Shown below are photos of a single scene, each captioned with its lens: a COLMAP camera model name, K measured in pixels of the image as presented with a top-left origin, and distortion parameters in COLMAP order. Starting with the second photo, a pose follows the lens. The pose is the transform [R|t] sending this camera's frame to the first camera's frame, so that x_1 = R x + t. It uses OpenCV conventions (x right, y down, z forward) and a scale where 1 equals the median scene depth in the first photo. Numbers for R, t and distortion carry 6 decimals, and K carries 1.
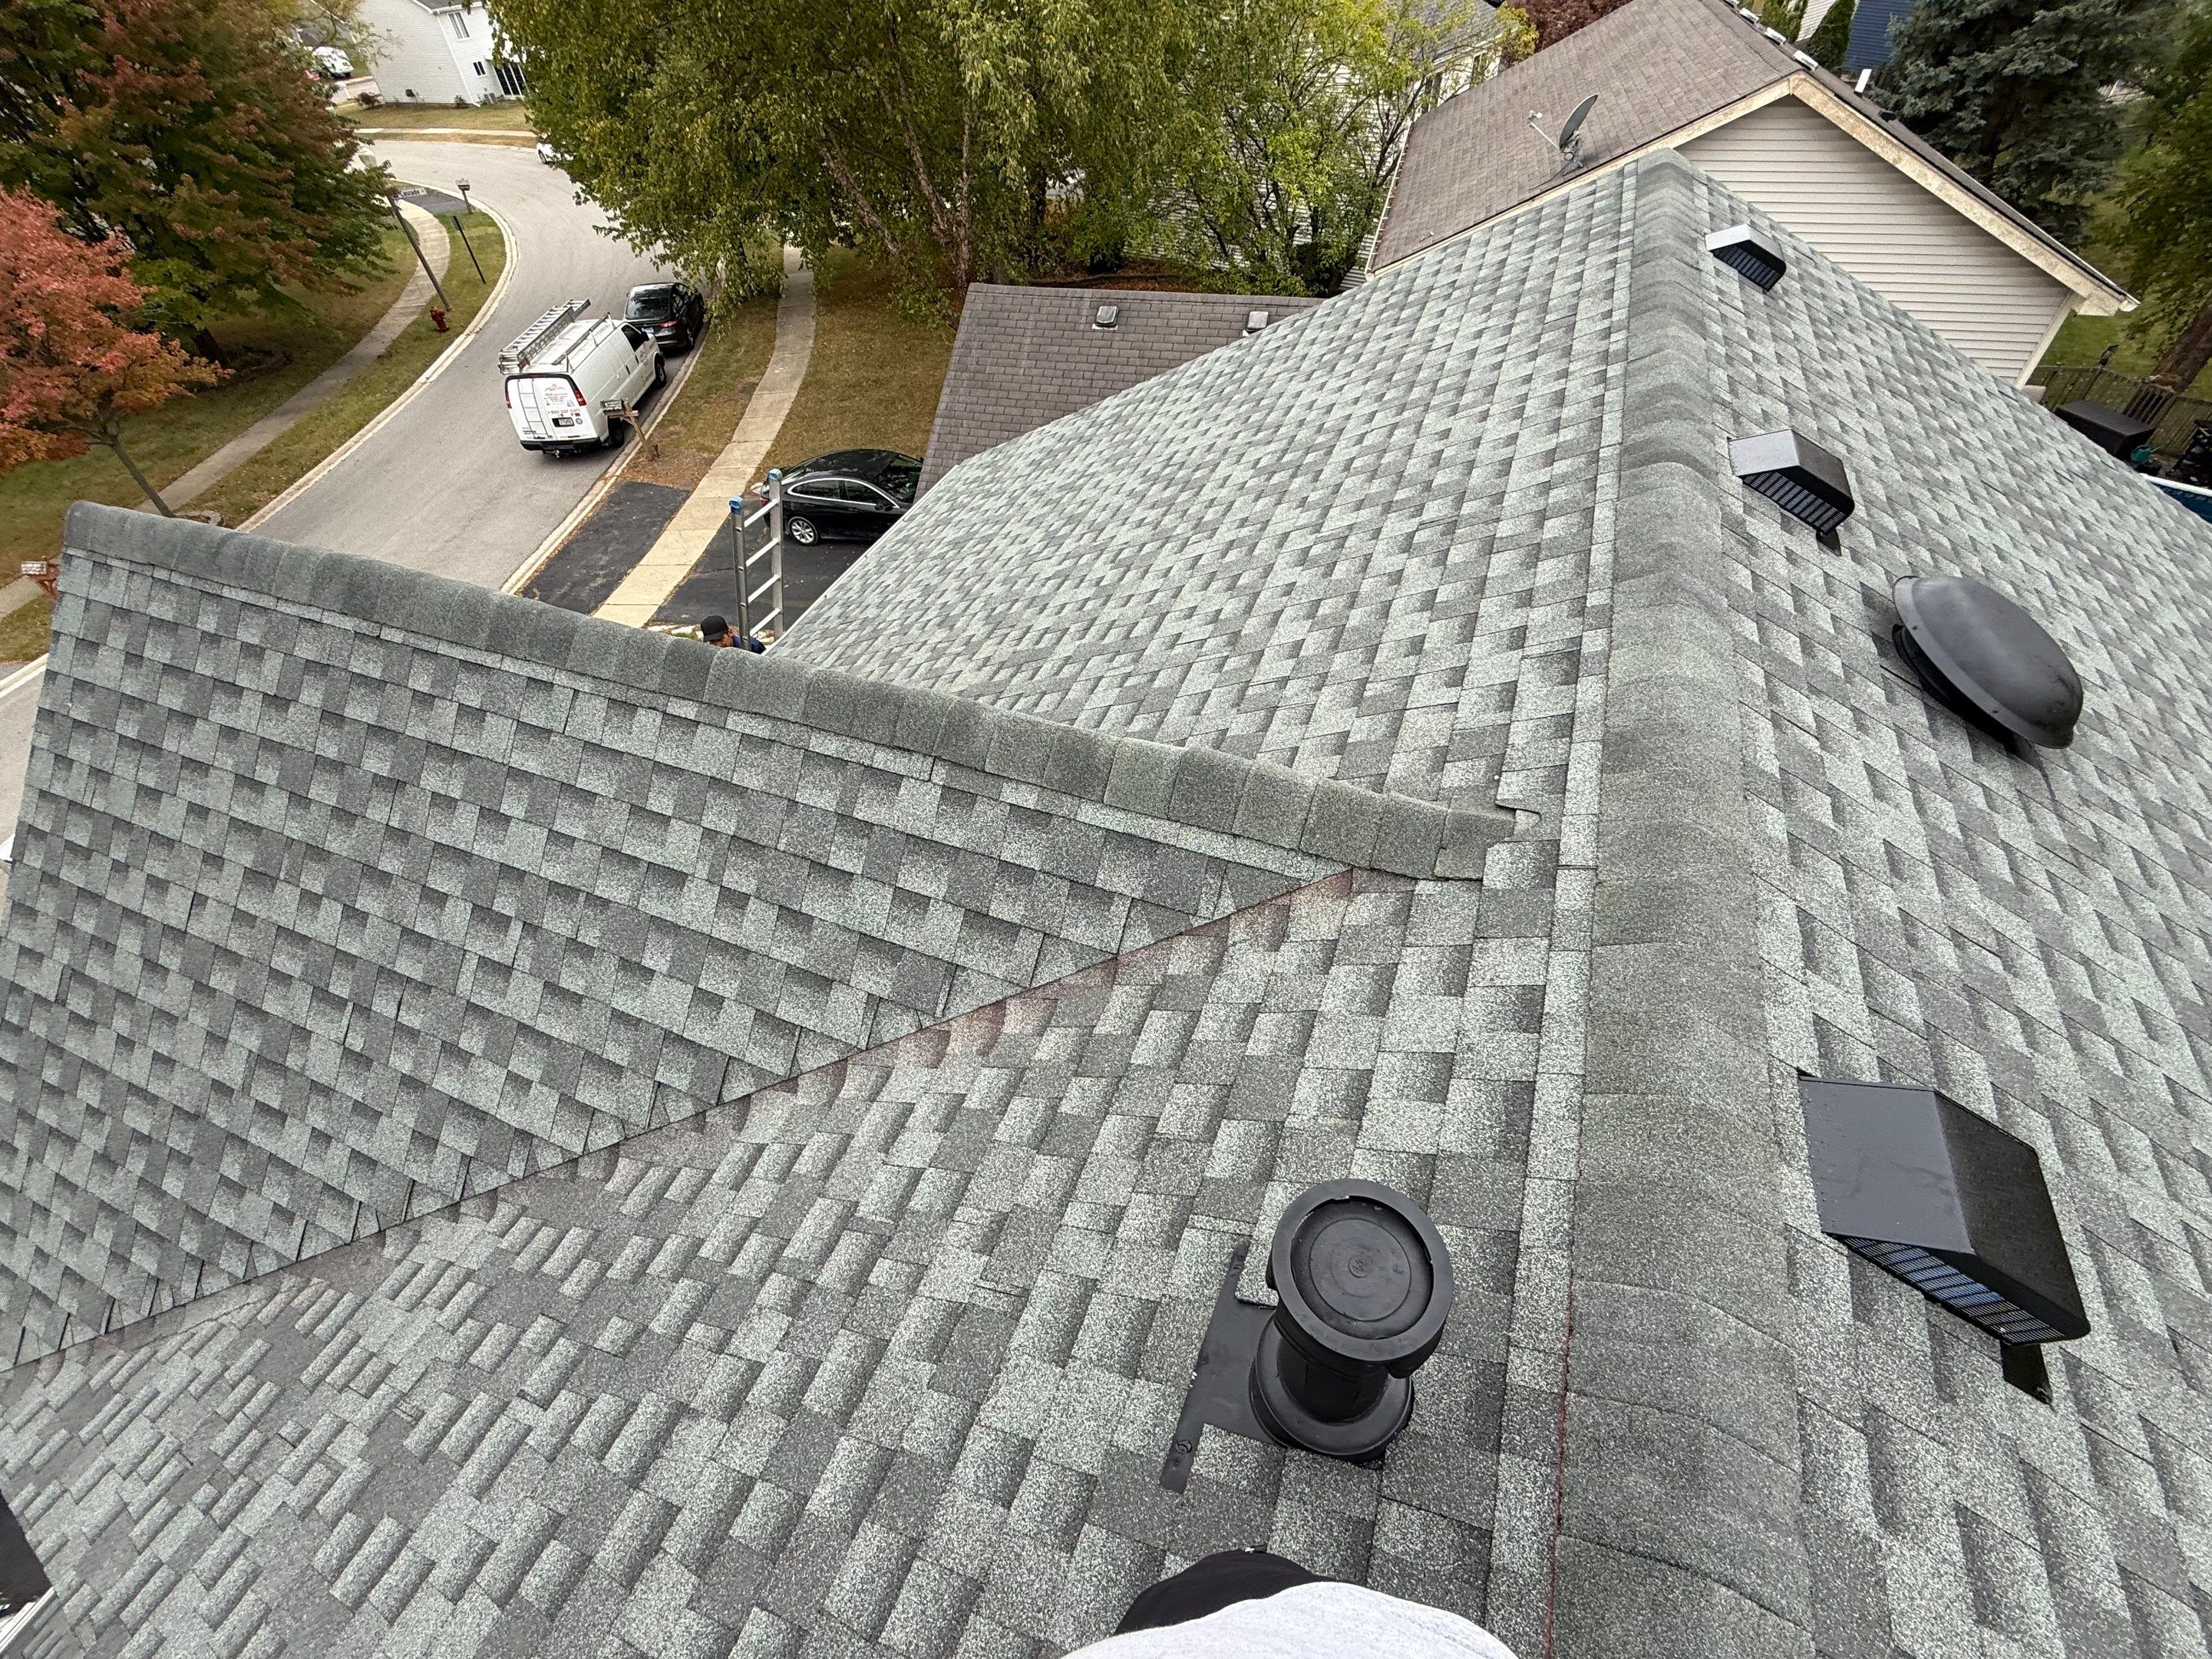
lens RADIAL K [[957.5, 0, 1104.2], [0, 957.5, 832.7], [0, 0, 1]] dist [-0.000037, -0.000912]
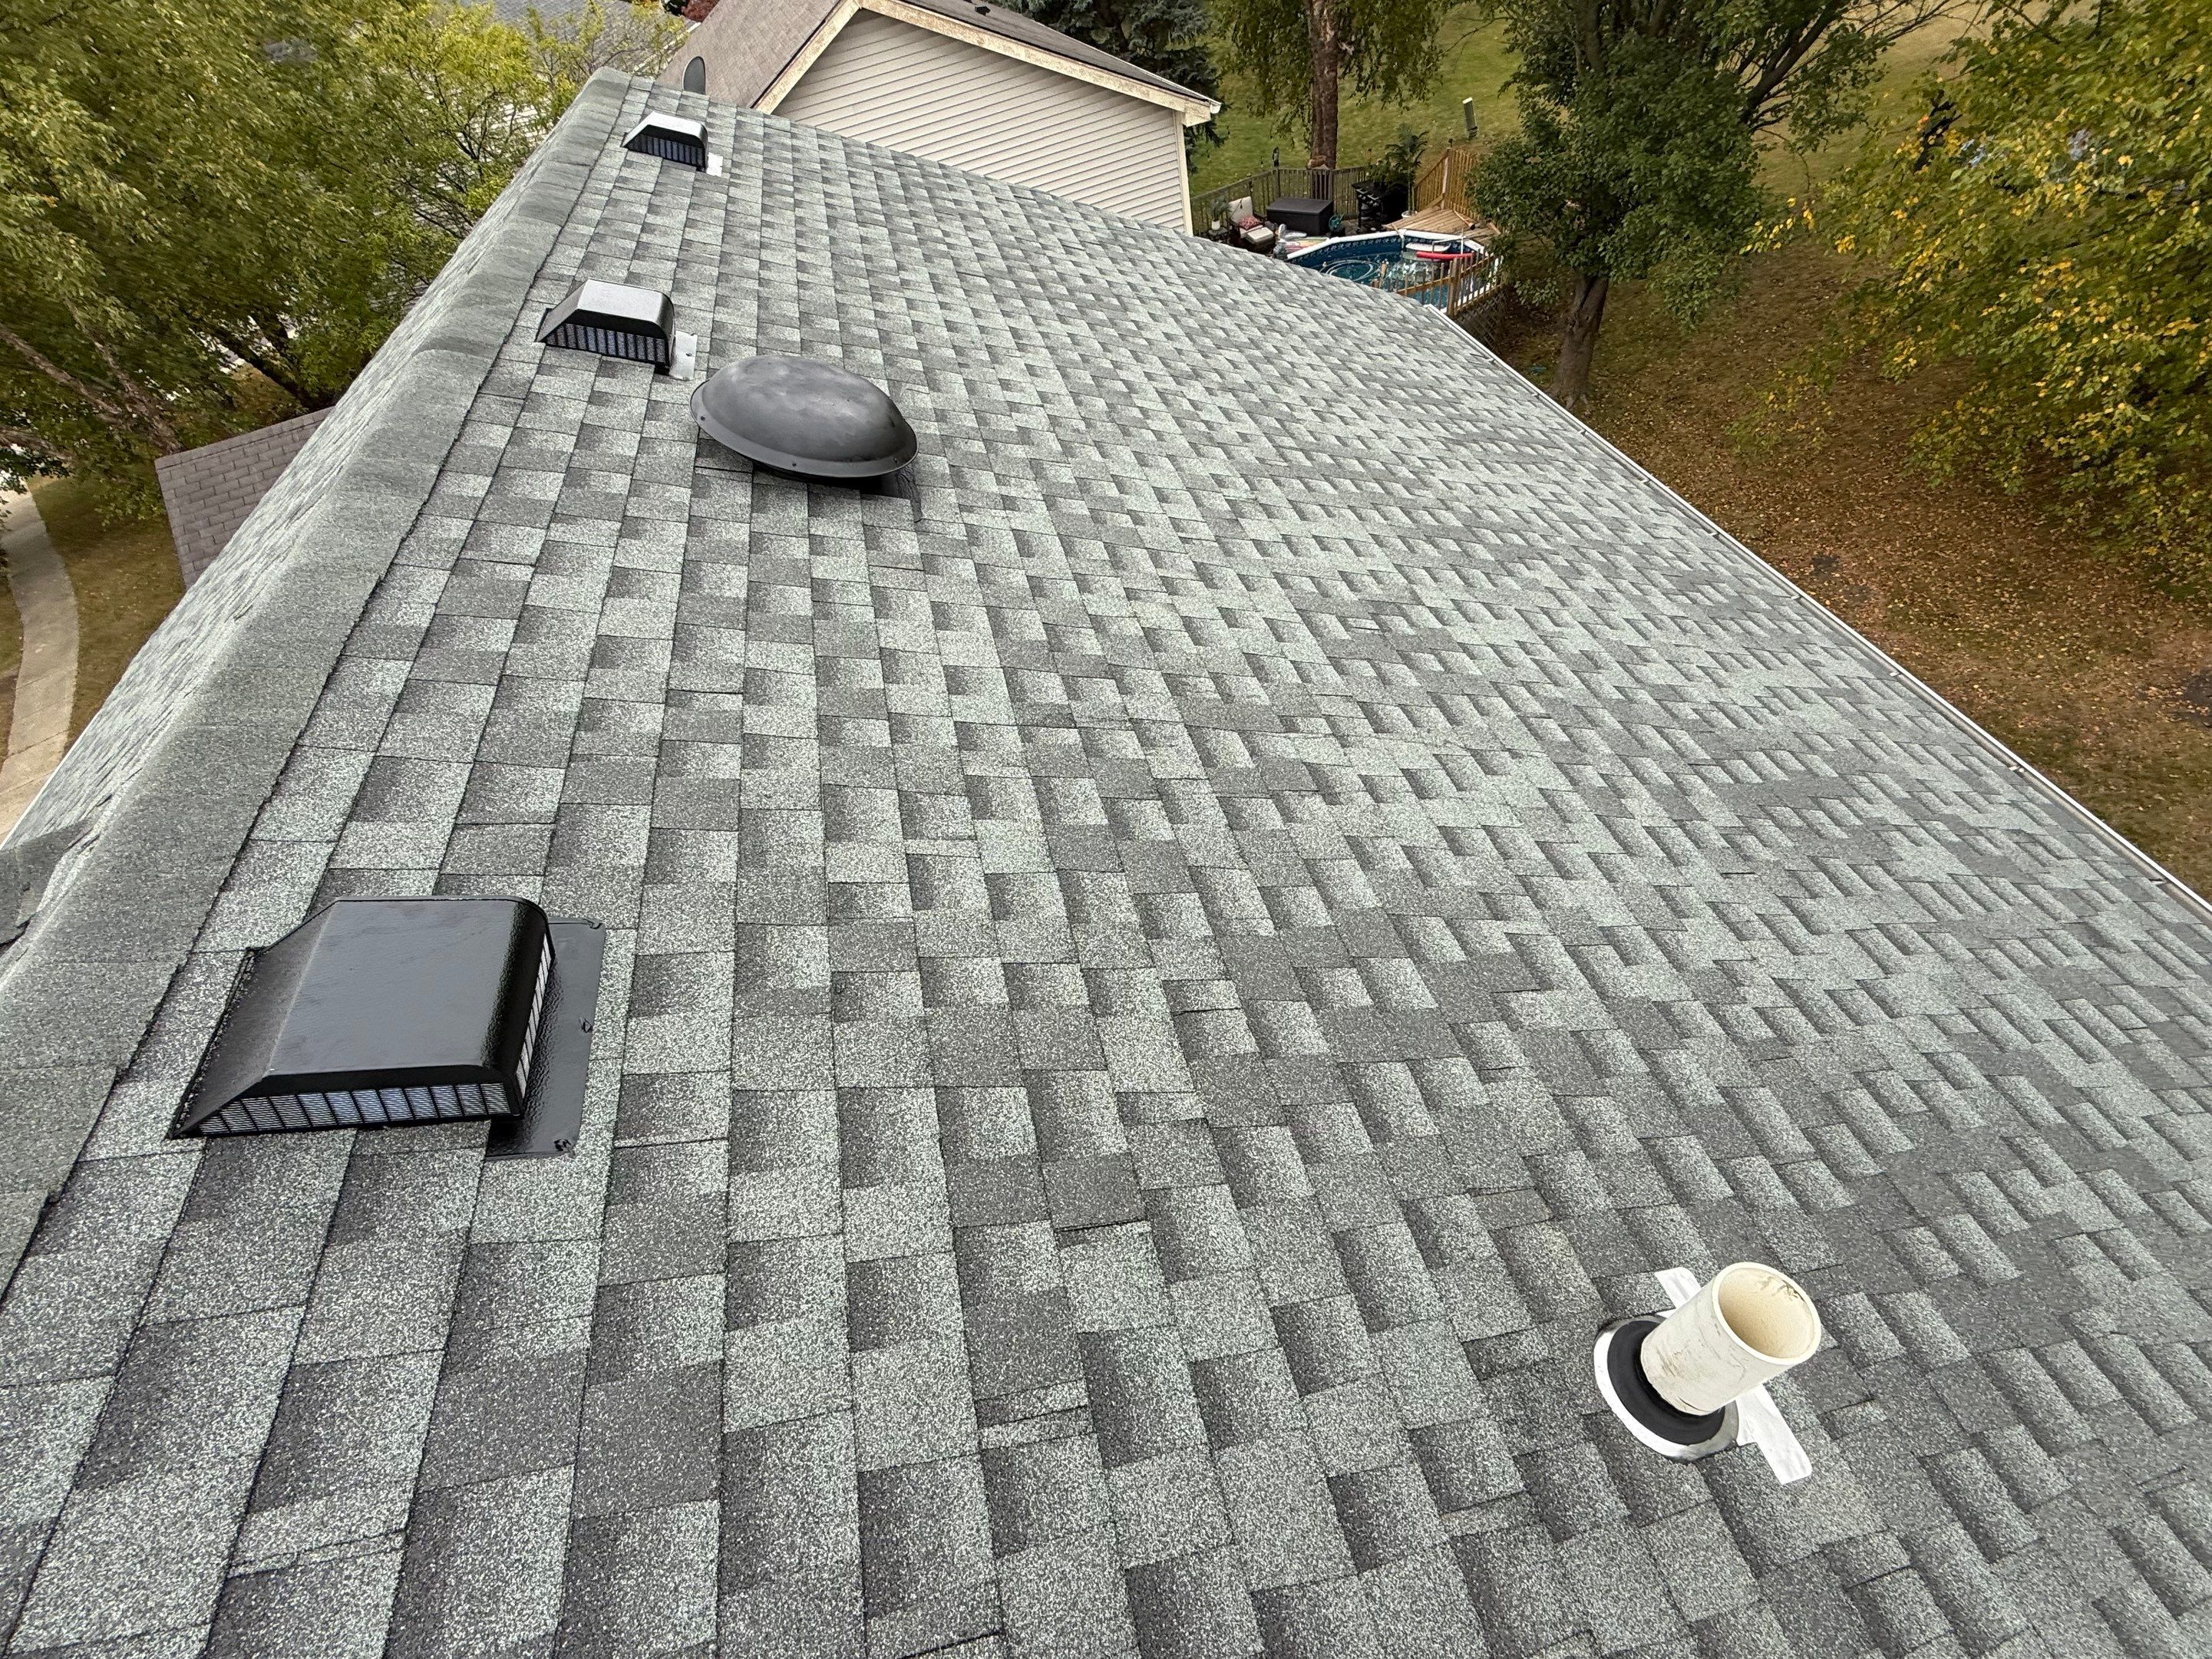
lens RADIAL K [[957.5, 0, 1102.0], [0, 957.5, 834.2], [0, 0, 1]] dist [-0.000037, -0.000912]
pose [[0.817311, -0.491875, 0.300103, 0.722439], [0.494241, 0.866197, 0.073678, 0.297298], [-0.296188, 0.088105, 0.951057, -0.006103]]
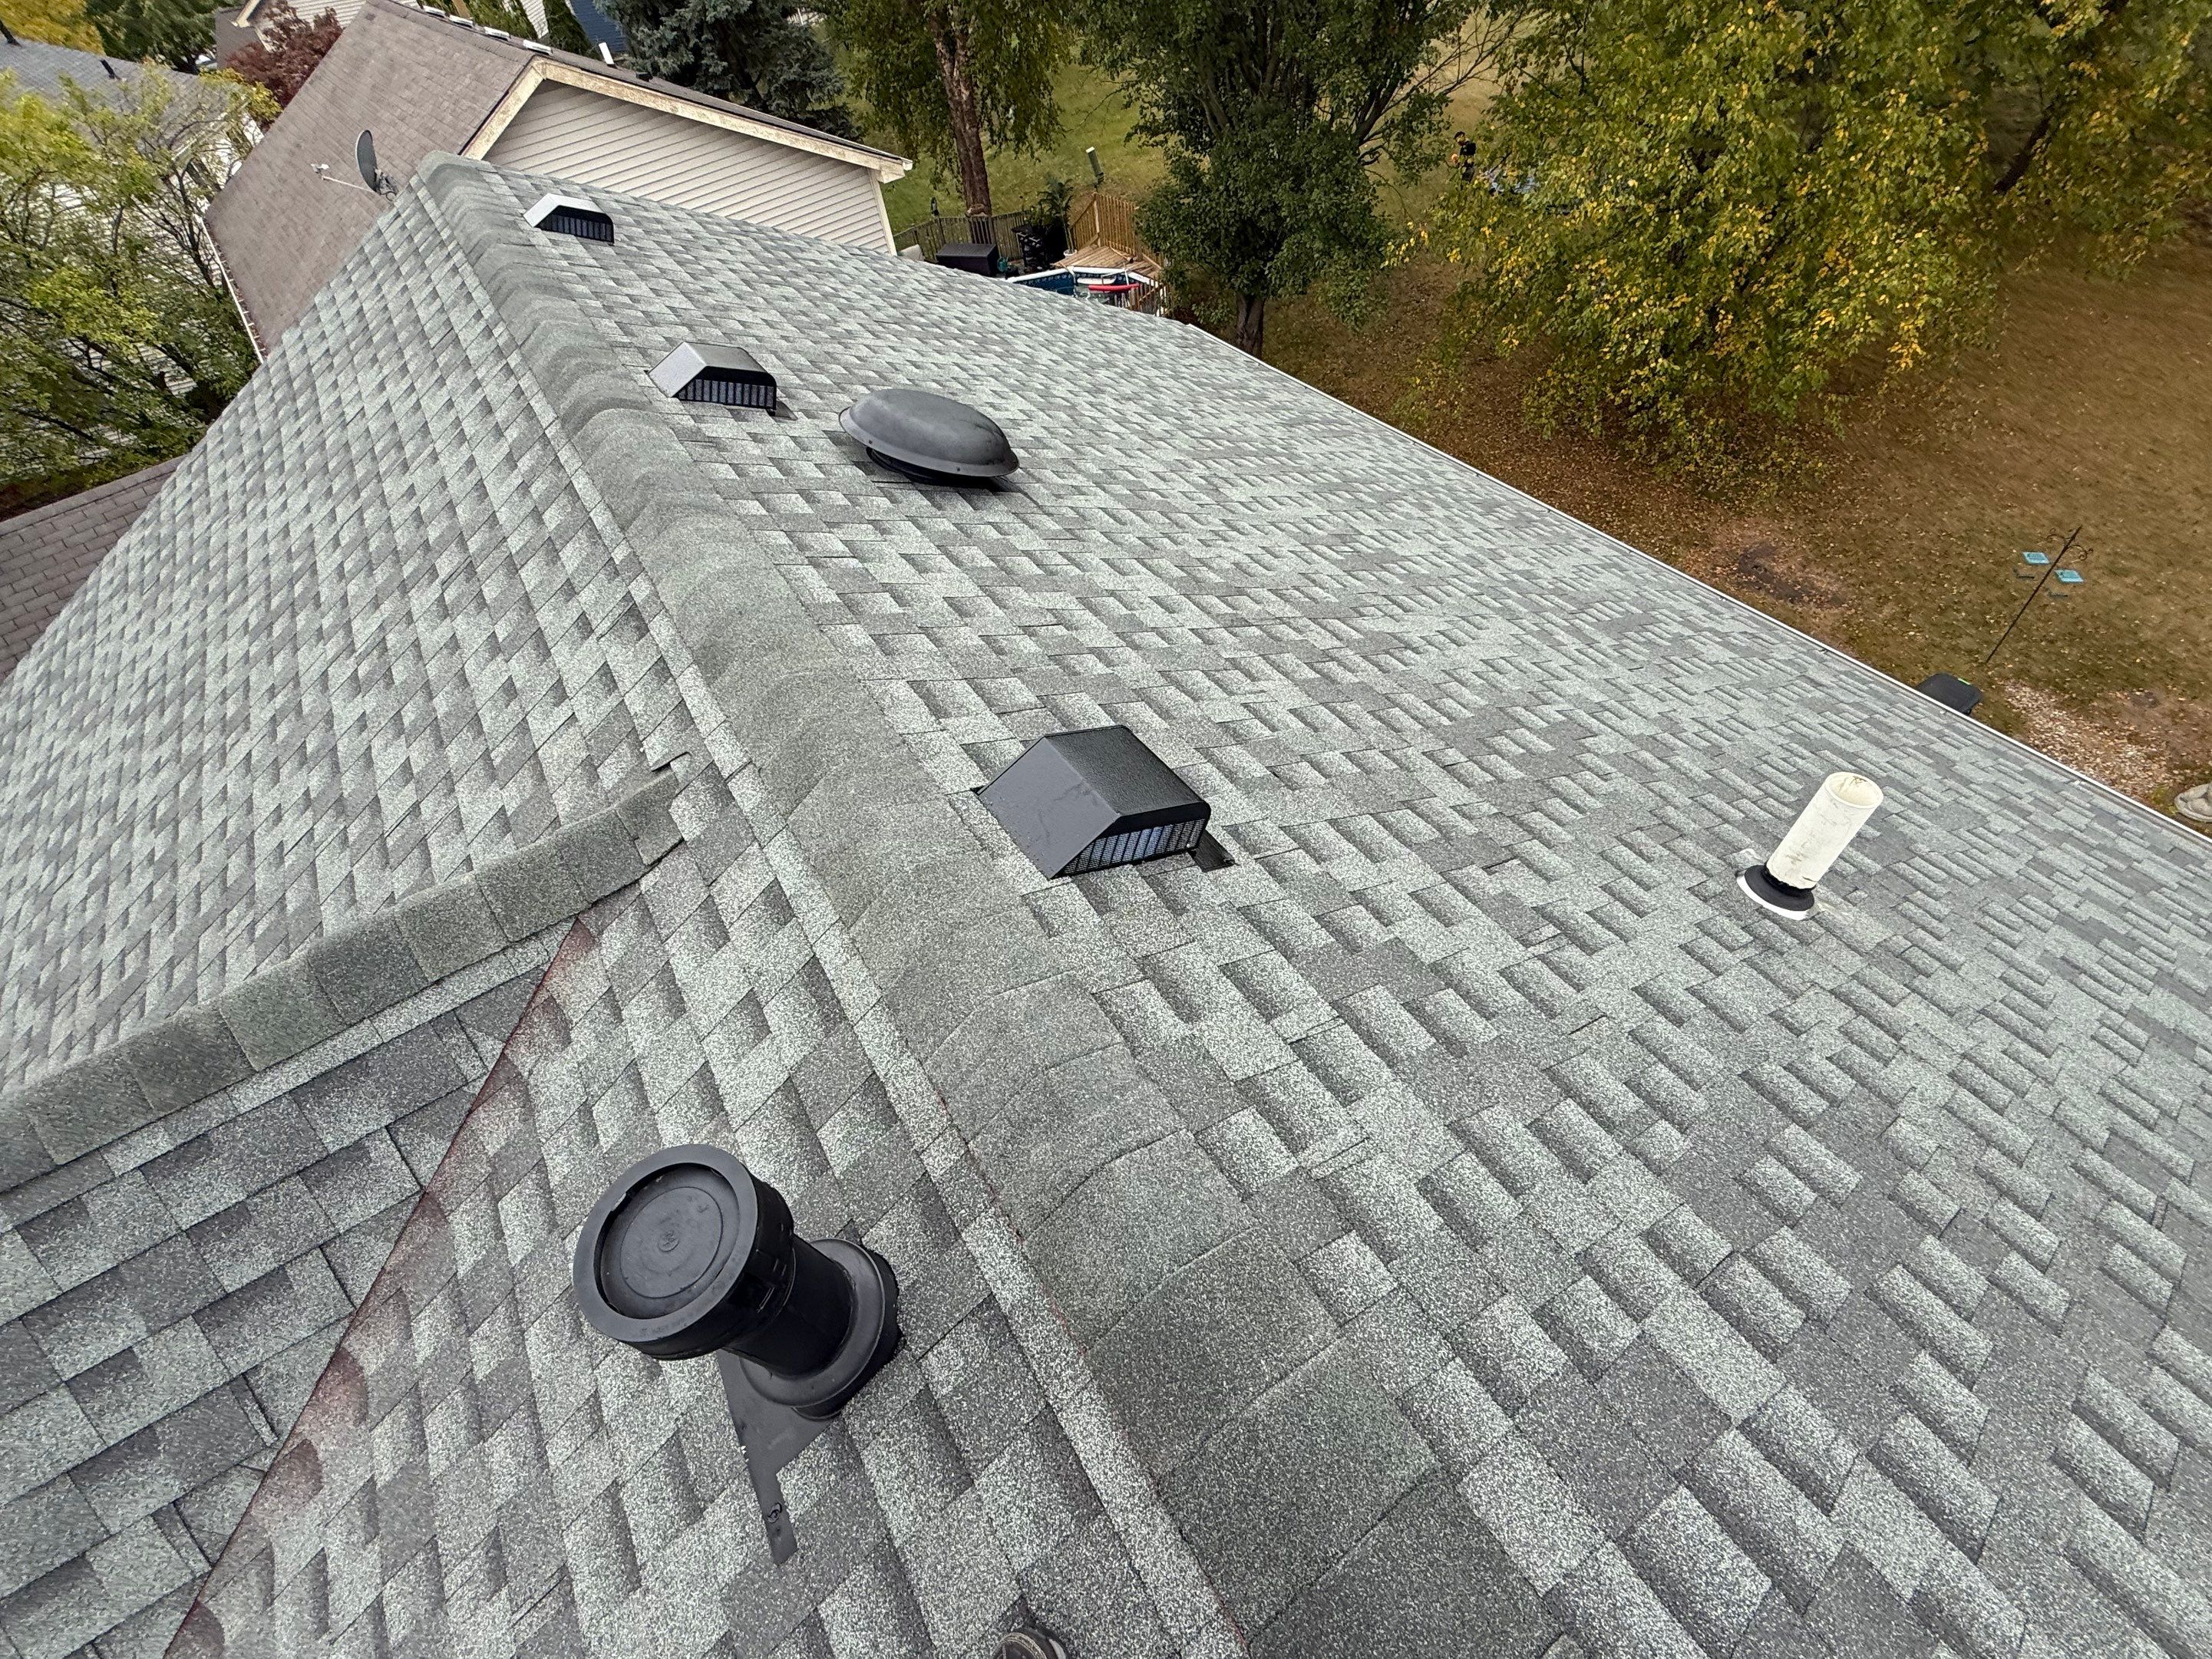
lens RADIAL K [[957.5, 0, 1099.0], [0, 957.5, 834.4], [0, 0, 1]] dist [-0.000037, -0.000912]
pose [[0.588918, -0.633417, 0.501955, 0.124921], [0.637542, 0.745812, 0.193145, 0.103281], [-0.496705, 0.206271, 0.843052, -0.032790]]
